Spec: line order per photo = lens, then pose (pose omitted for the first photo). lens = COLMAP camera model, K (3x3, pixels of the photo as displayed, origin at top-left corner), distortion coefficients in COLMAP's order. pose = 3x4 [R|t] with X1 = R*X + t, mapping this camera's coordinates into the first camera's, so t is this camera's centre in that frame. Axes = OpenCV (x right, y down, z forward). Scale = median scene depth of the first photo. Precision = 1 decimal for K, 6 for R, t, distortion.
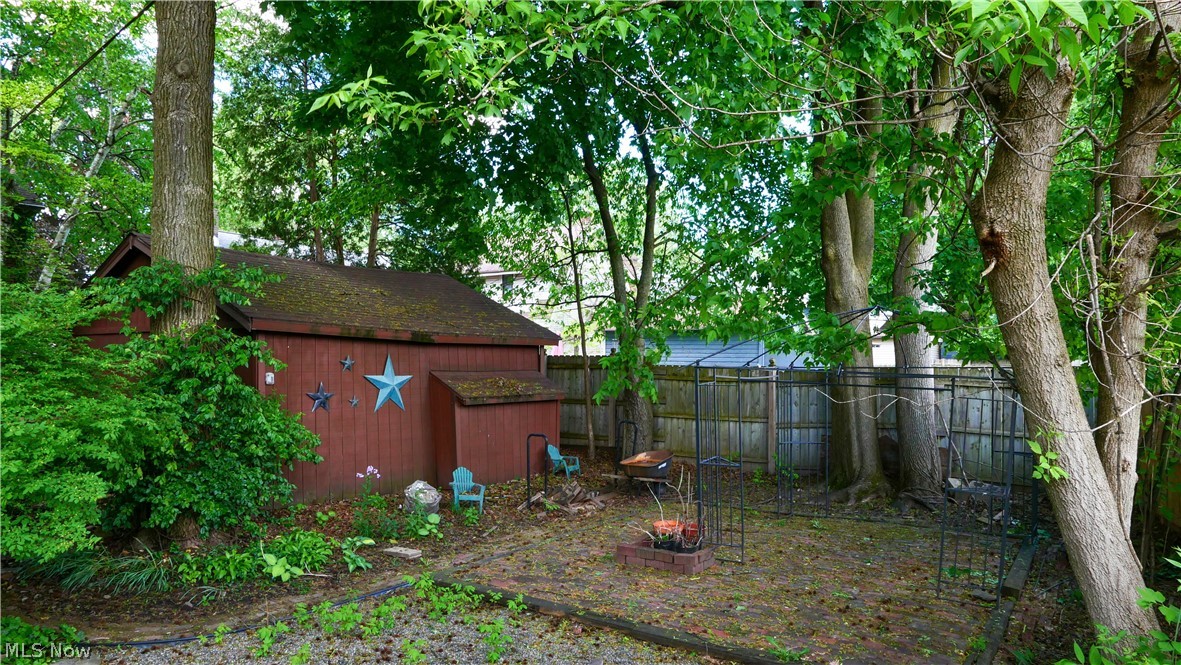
lens RADIAL K [[755.8, 0, 590.5], [0, 755.8, 332.5], [0, 0, 1]] dist [-0.048380, 0.023744]
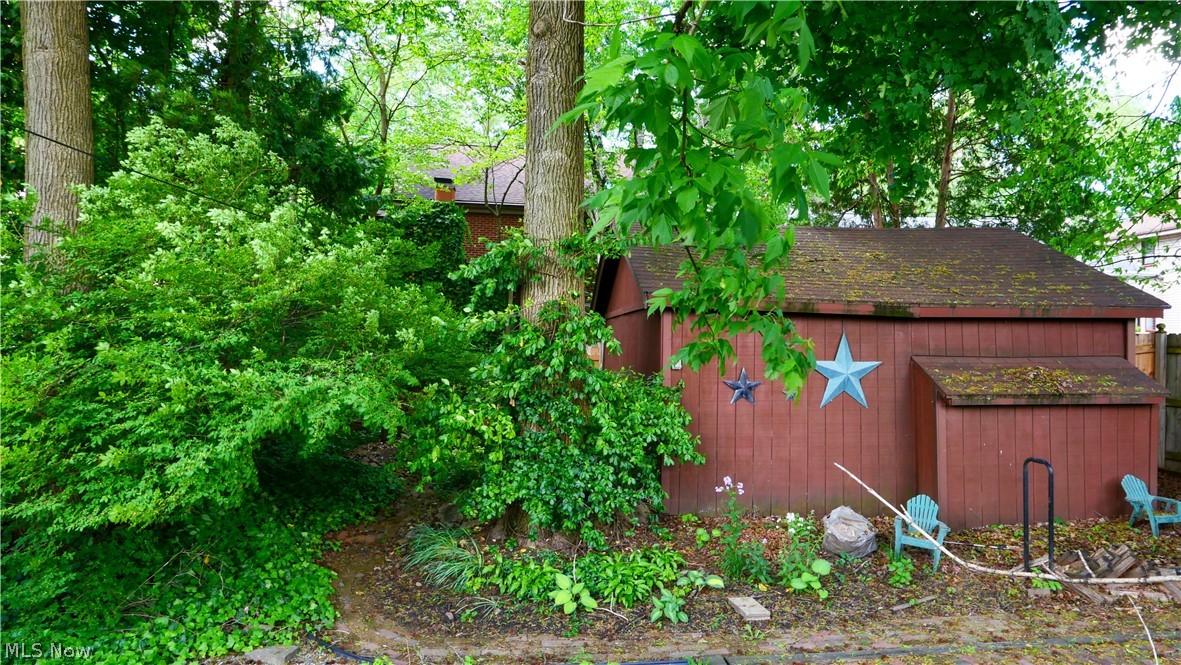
lens RADIAL K [[755.8, 0, 590.5], [0, 755.8, 332.5], [0, 0, 1]] dist [-0.048380, 0.023744]
pose [[0.658391, -0.011228, -0.752592, 0.136742], [0.028037, 0.999561, 0.009615, 0.013142], [0.752154, -0.027431, 0.658416, 0.299045]]
